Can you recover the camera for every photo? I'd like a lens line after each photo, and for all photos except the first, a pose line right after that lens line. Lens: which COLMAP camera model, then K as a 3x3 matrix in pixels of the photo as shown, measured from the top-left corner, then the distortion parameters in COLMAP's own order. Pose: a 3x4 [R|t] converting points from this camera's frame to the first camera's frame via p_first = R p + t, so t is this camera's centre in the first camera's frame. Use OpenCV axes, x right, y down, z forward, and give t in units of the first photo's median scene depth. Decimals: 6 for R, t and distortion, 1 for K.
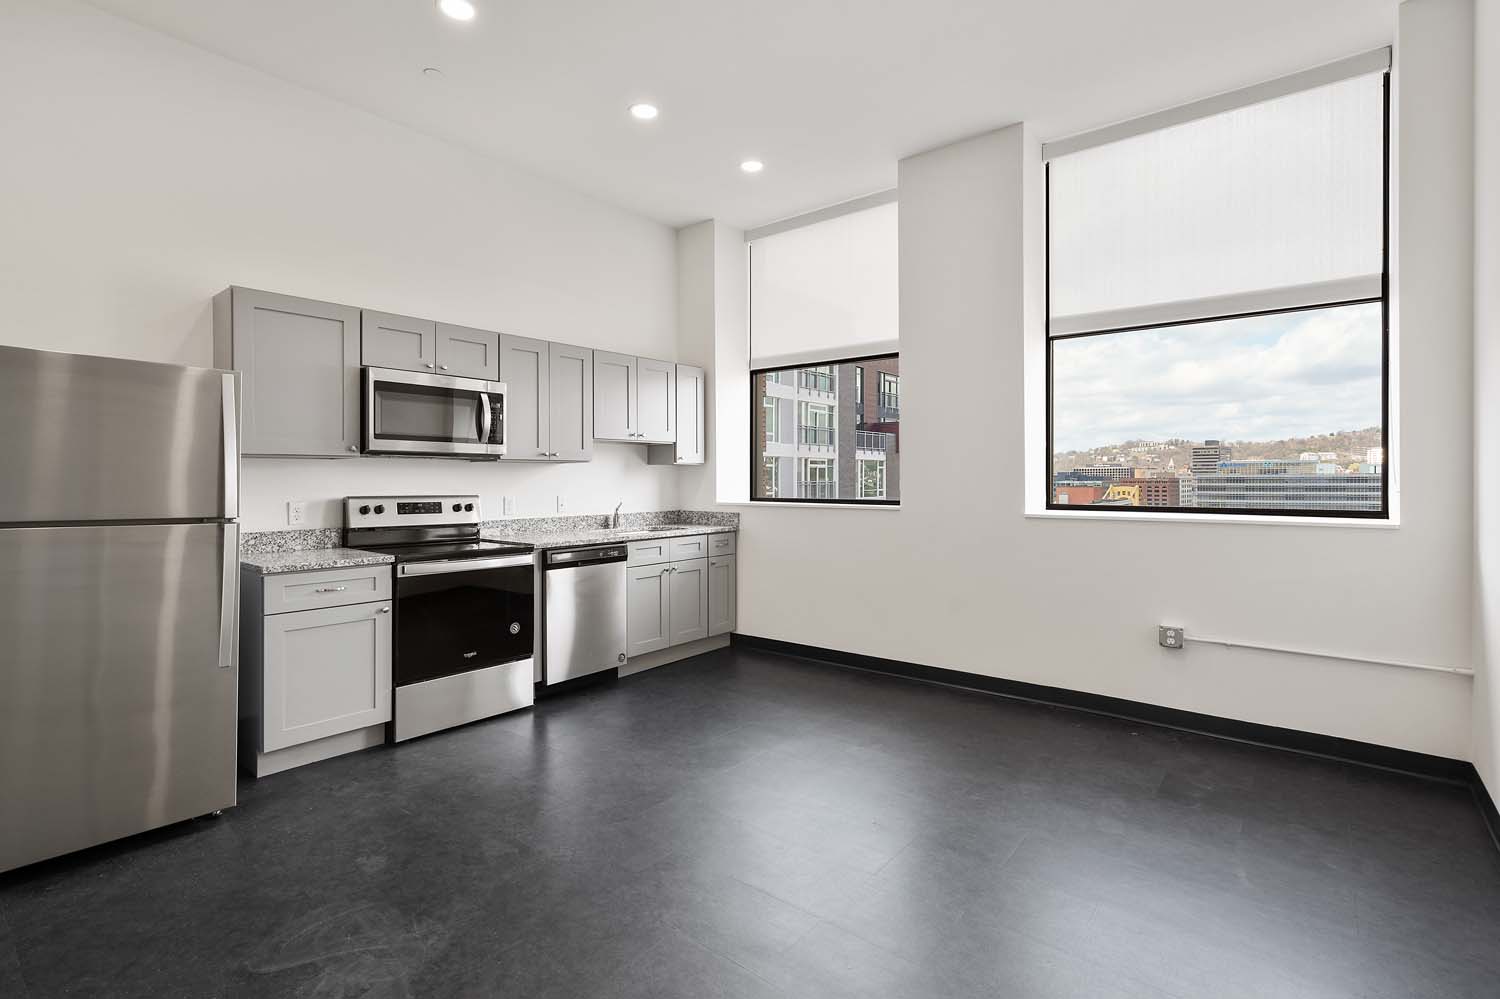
lens RADIAL K [[702.8, 0, 747.5], [0, 702.8, 480.7], [0, 0, 1]] dist [-0.000879, 0.000485]
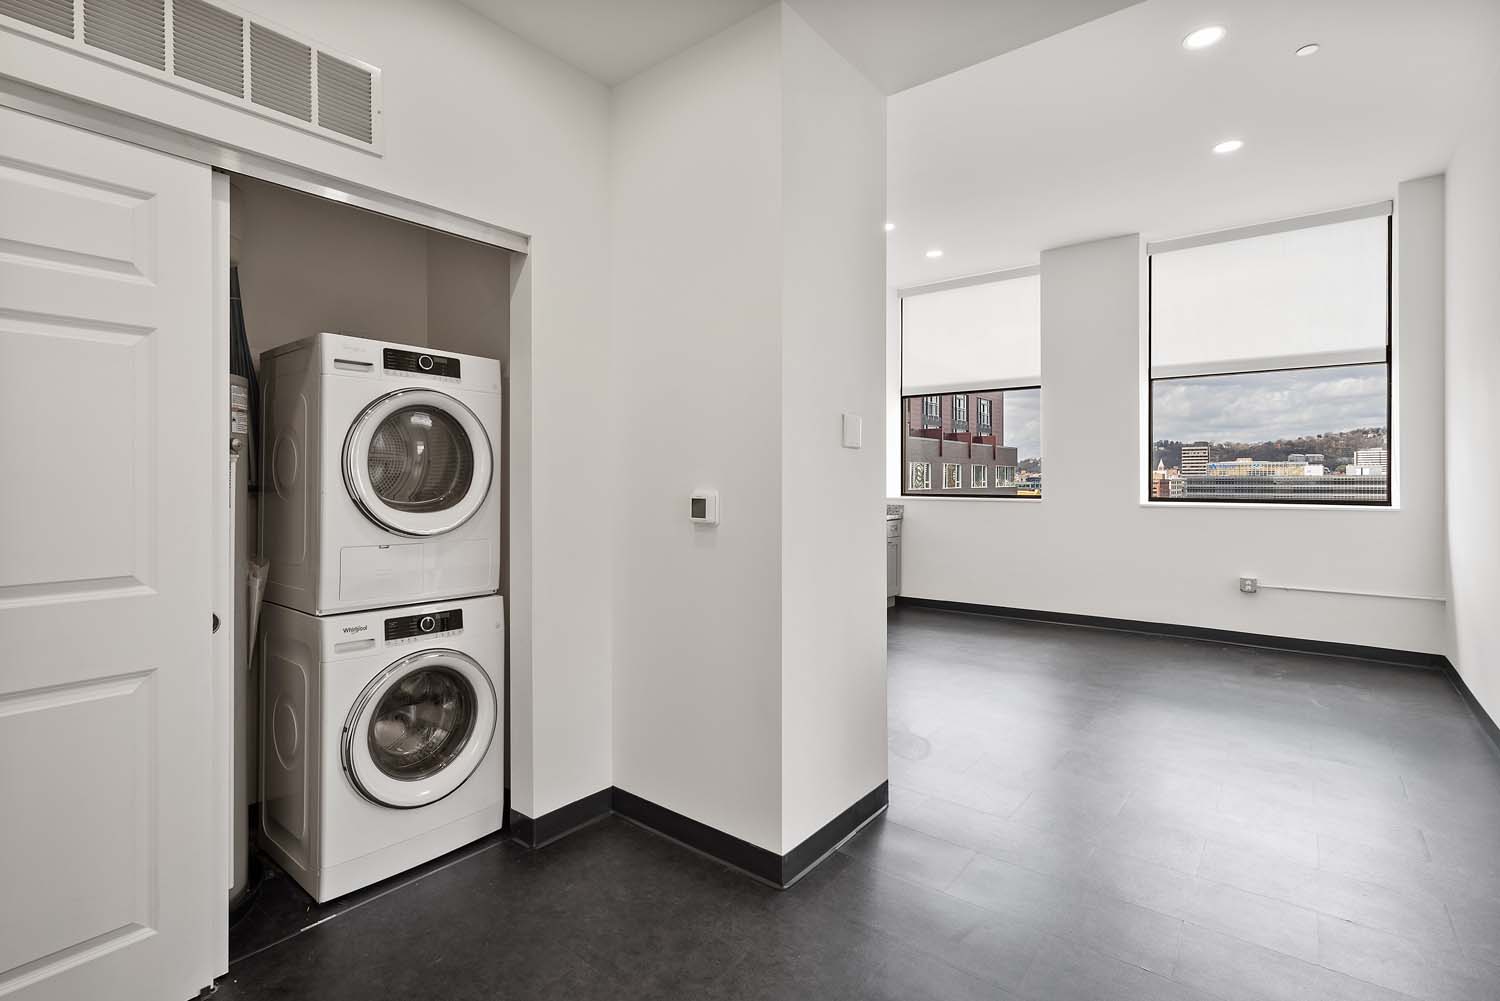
lens RADIAL K [[710.4, 0, 748.2], [0, 710.4, 479.8], [0, 0, 1]] dist [0.002056, -0.000089]
pose [[0.999856, 0.000930, 0.016965, -0.417364], [-0.000881, 0.999995, -0.002900, 0.002393], [-0.016967, 0.002885, 0.999852, -0.426450]]
